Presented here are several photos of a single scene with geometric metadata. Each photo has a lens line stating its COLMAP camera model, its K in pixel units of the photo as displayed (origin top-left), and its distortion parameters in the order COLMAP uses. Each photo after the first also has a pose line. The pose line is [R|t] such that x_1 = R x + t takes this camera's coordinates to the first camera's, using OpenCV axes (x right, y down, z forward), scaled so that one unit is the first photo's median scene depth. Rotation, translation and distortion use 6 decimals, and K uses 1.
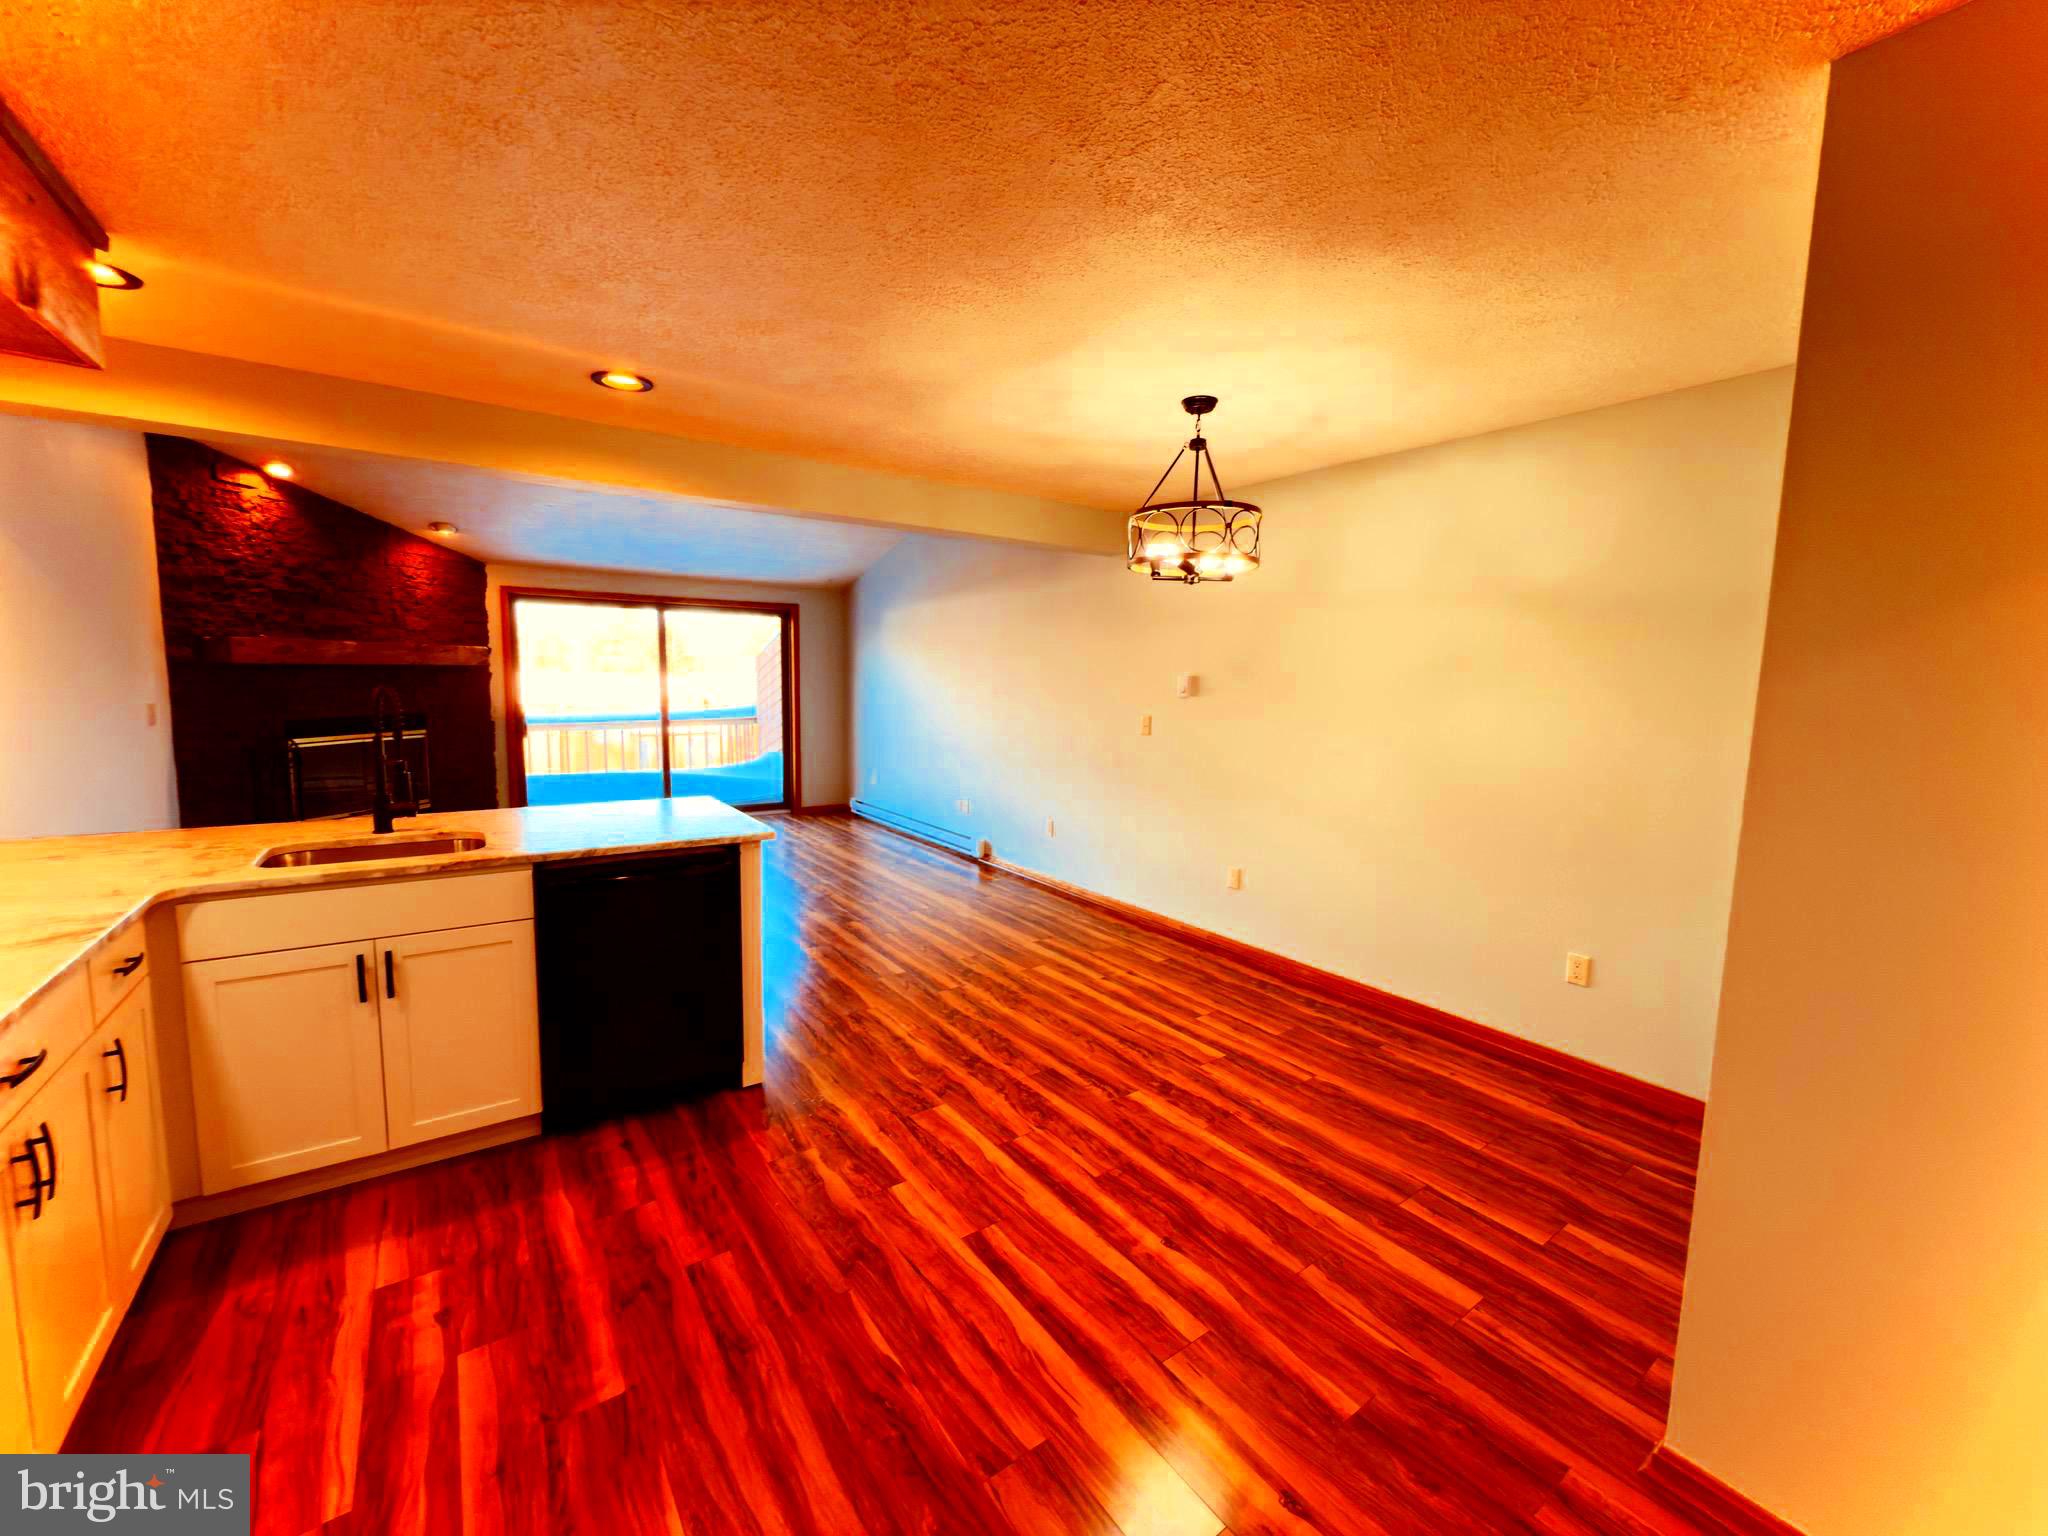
lens RADIAL K [[813.2, 0, 1024.0], [0, 813.2, 768.0], [0, 0, 1]] dist [0.000585, -0.000142]
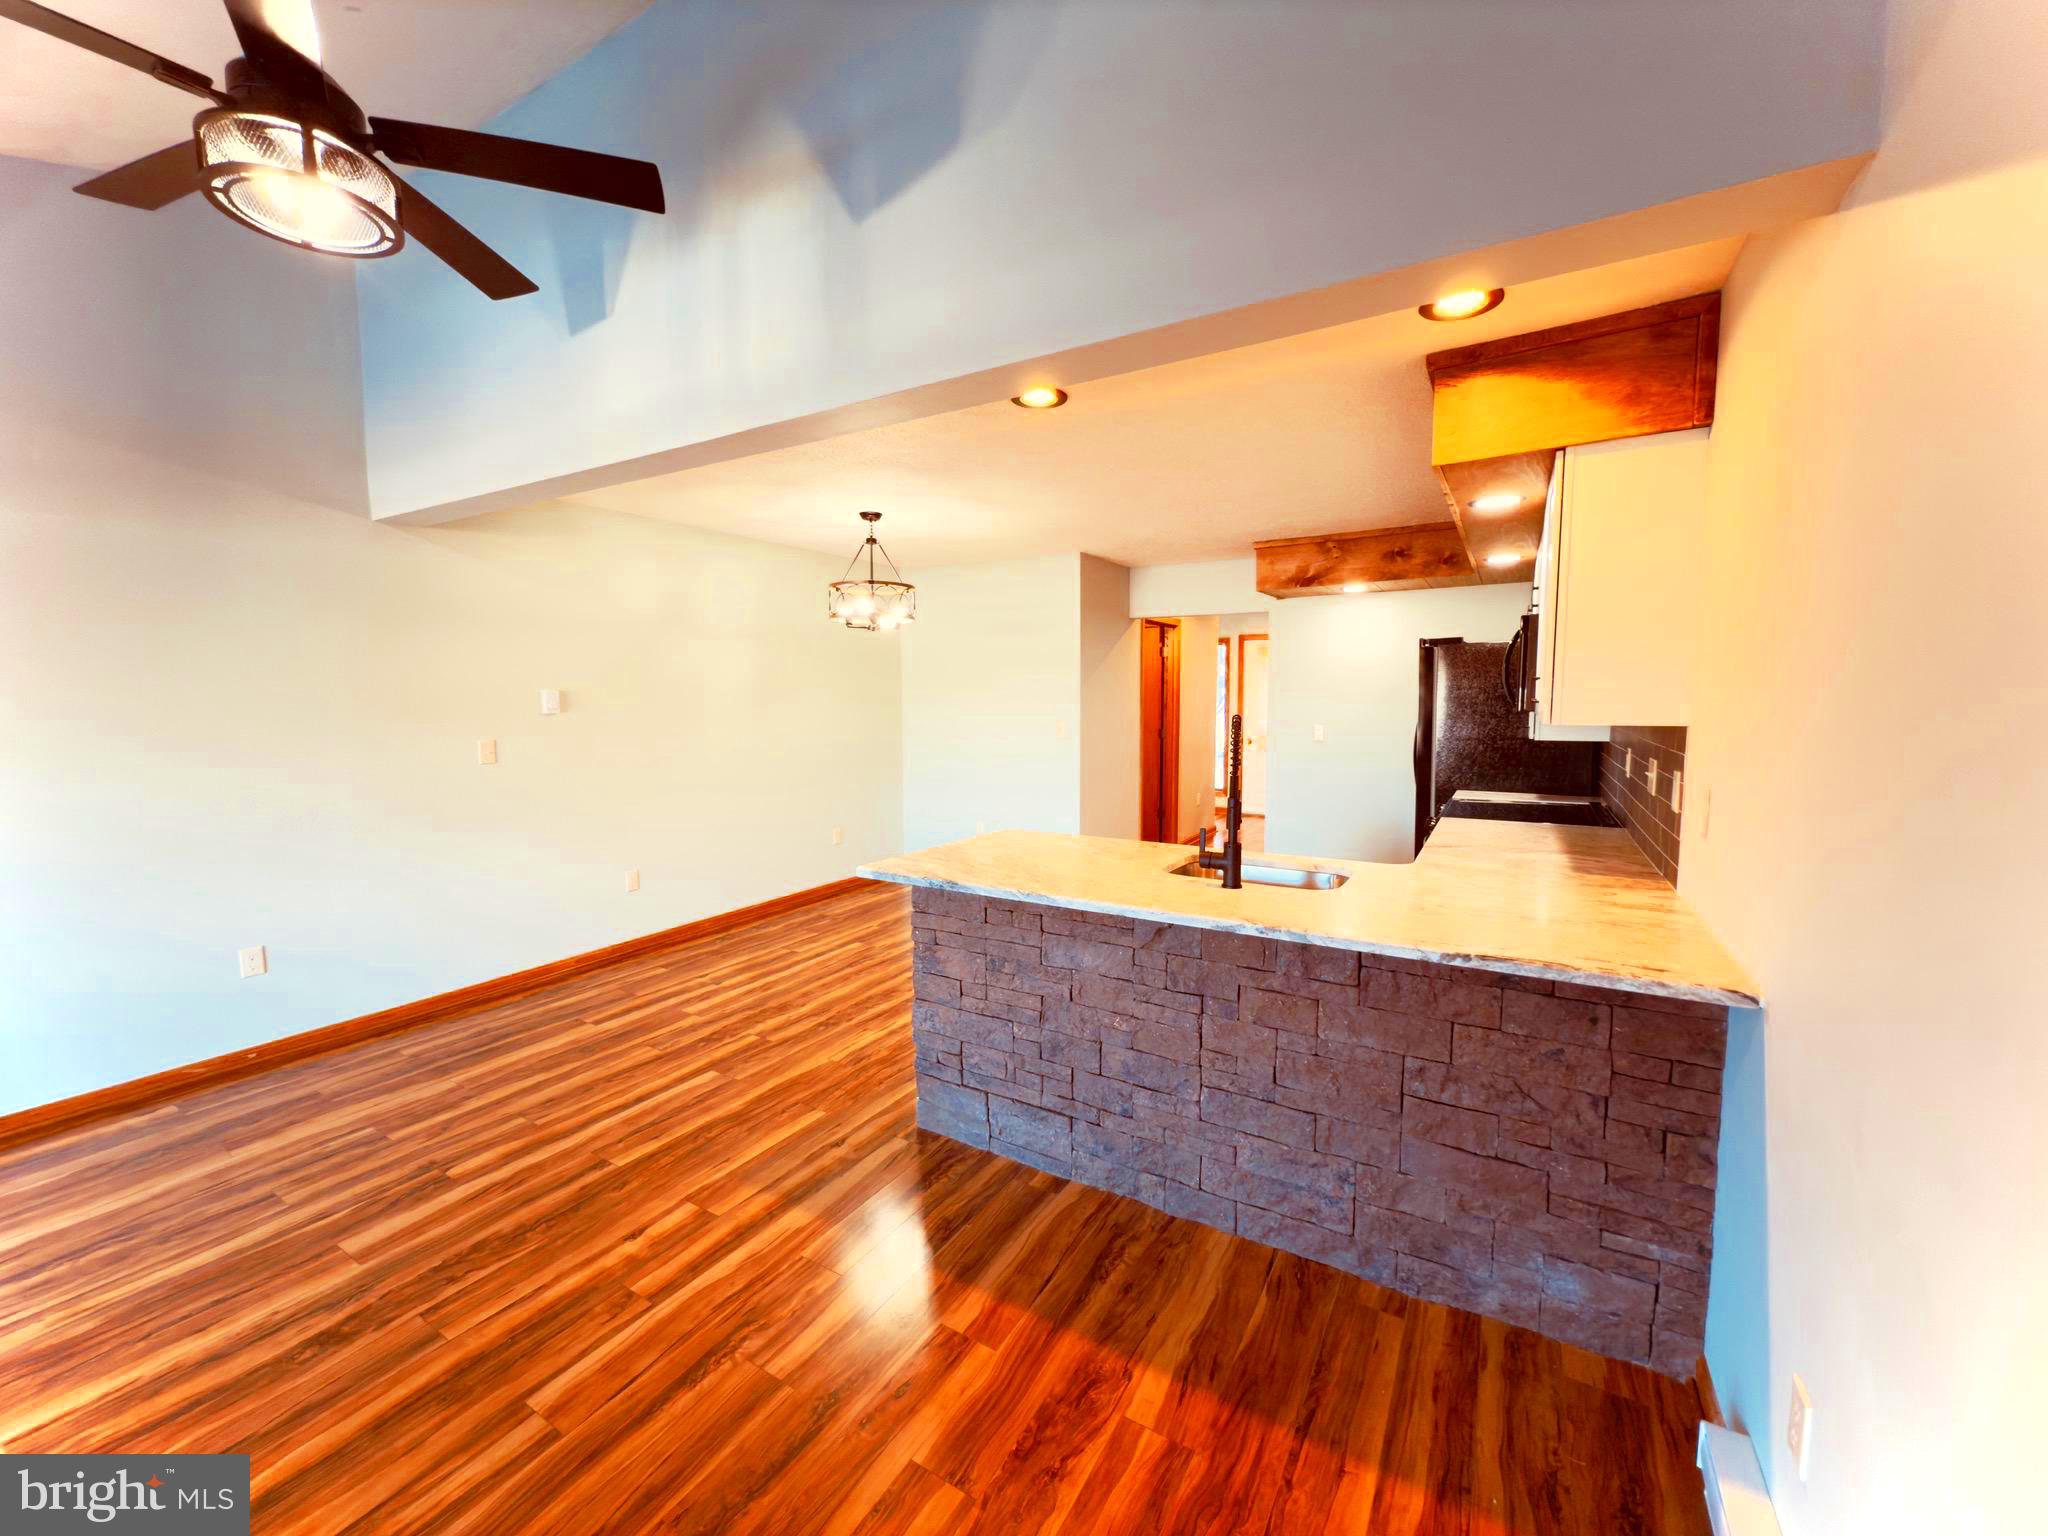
lens RADIAL K [[813.2, 0, 1024.0], [0, 813.2, 768.0], [0, 0, 1]] dist [0.000585, -0.000142]
pose [[-0.396956, -0.102564, 0.912089, -1.175395], [0.099294, 0.983106, 0.153765, -0.159230], [-0.912451, 0.151603, -0.380066, 1.204303]]
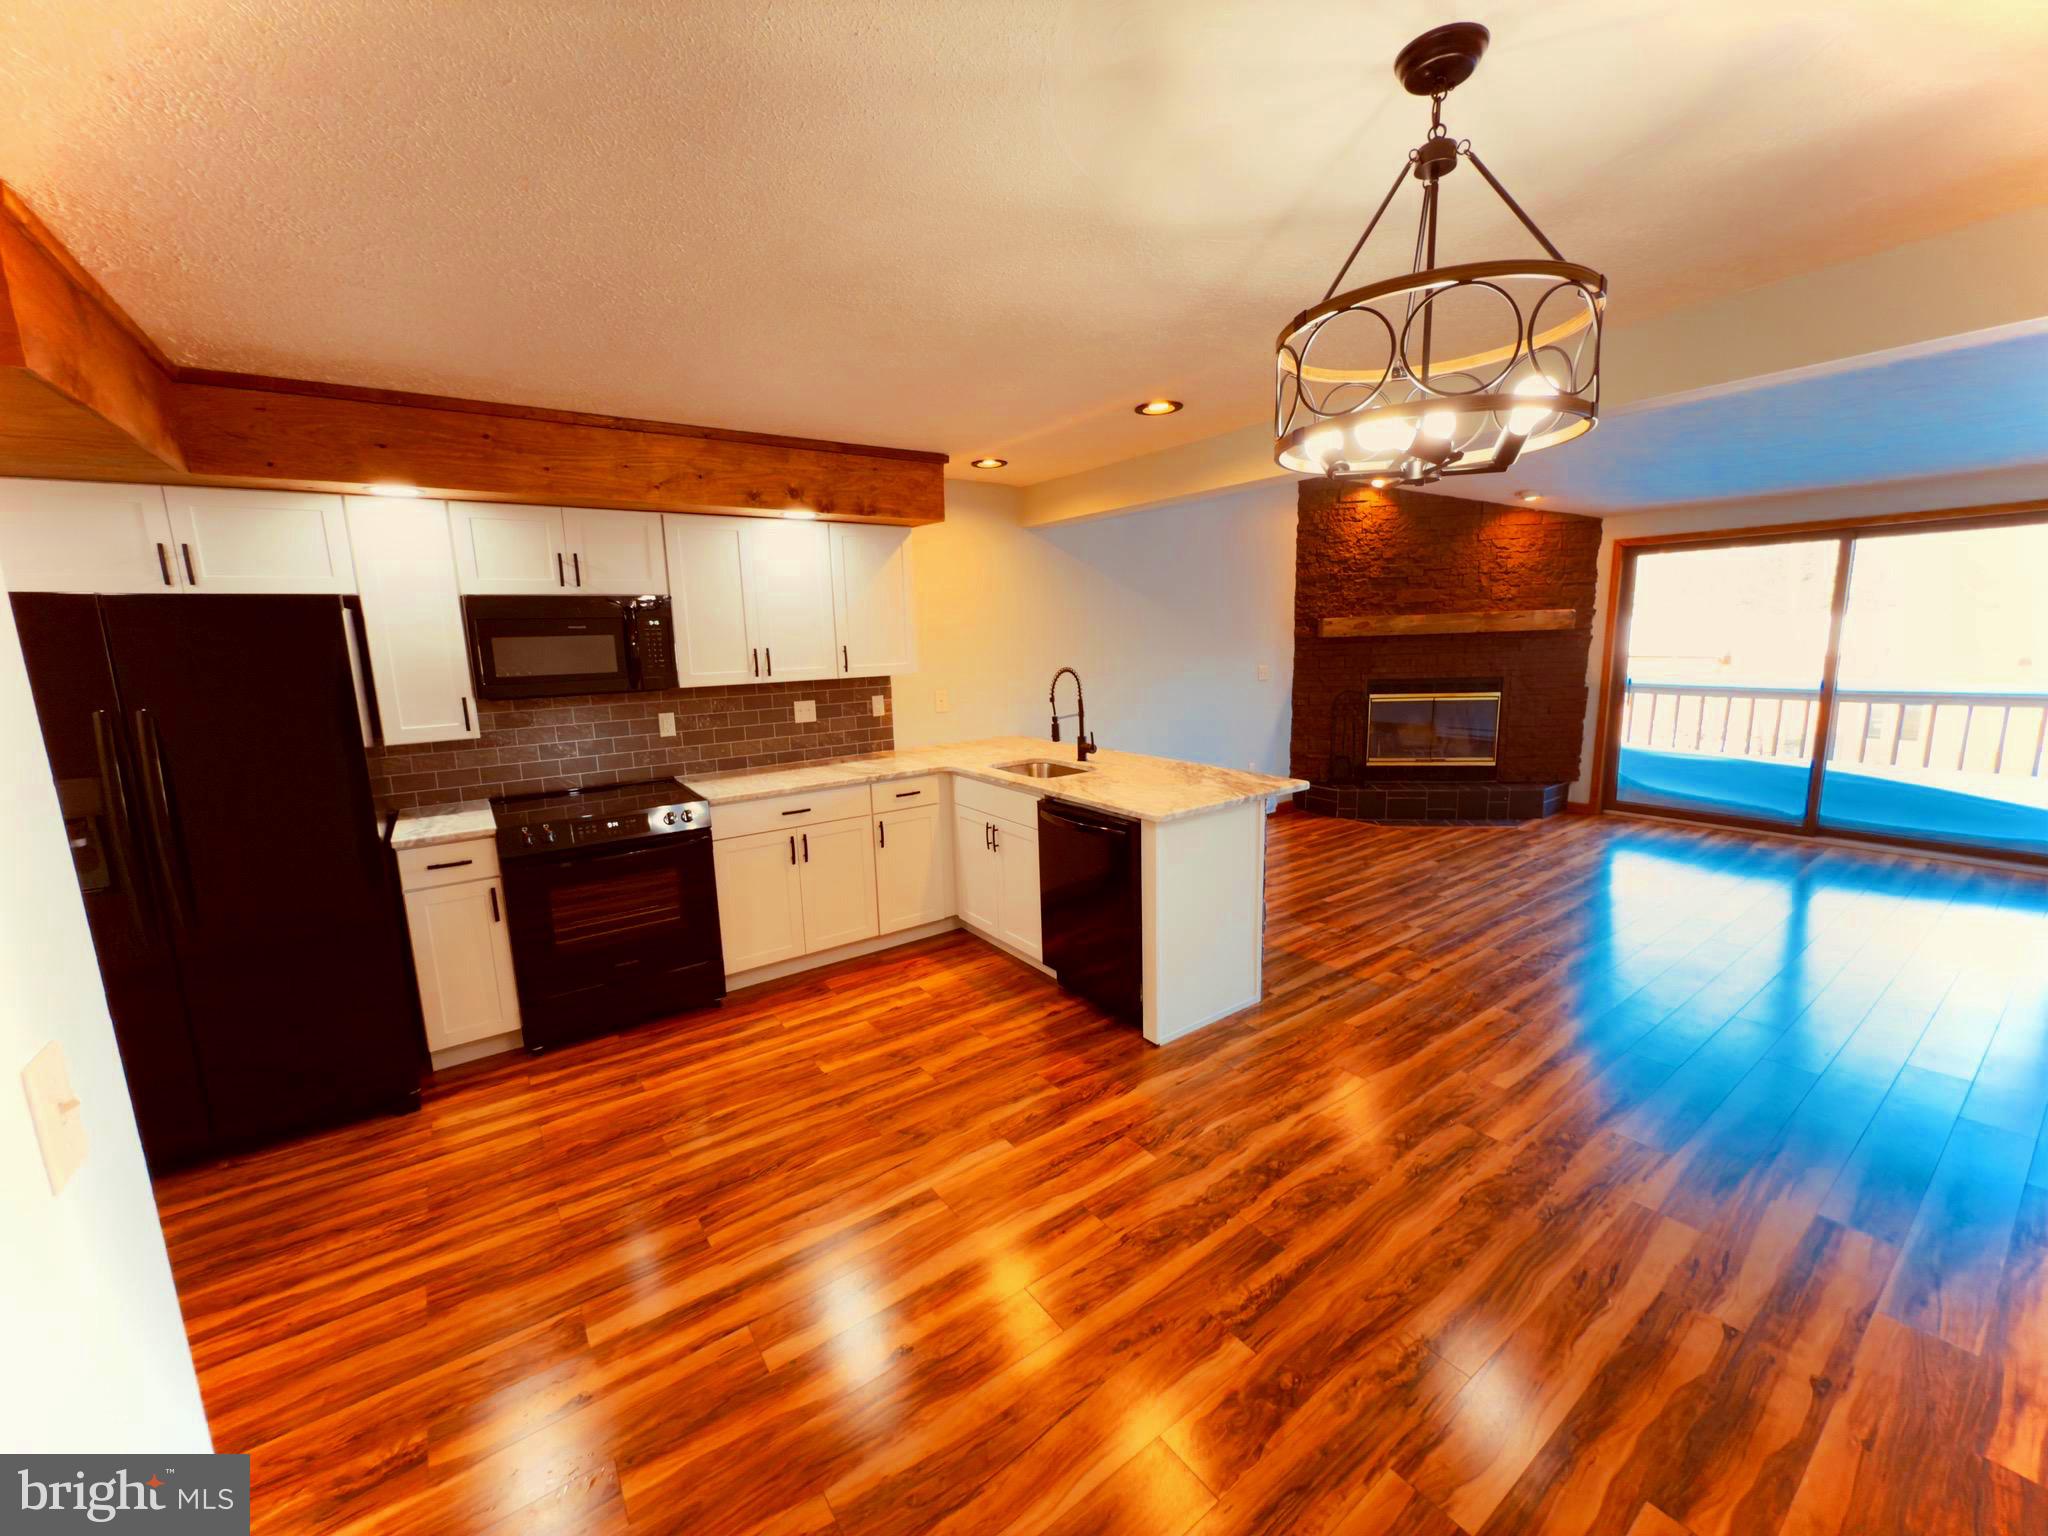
lens RADIAL K [[813.2, 0, 1024.0], [0, 813.2, 768.0], [0, 0, 1]] dist [0.000585, -0.000142]
pose [[0.001138, 0.149993, -0.988686, 0.606691], [-0.083621, 0.985238, 0.149374, -0.104596], [0.996497, 0.082505, 0.013664, 0.692659]]
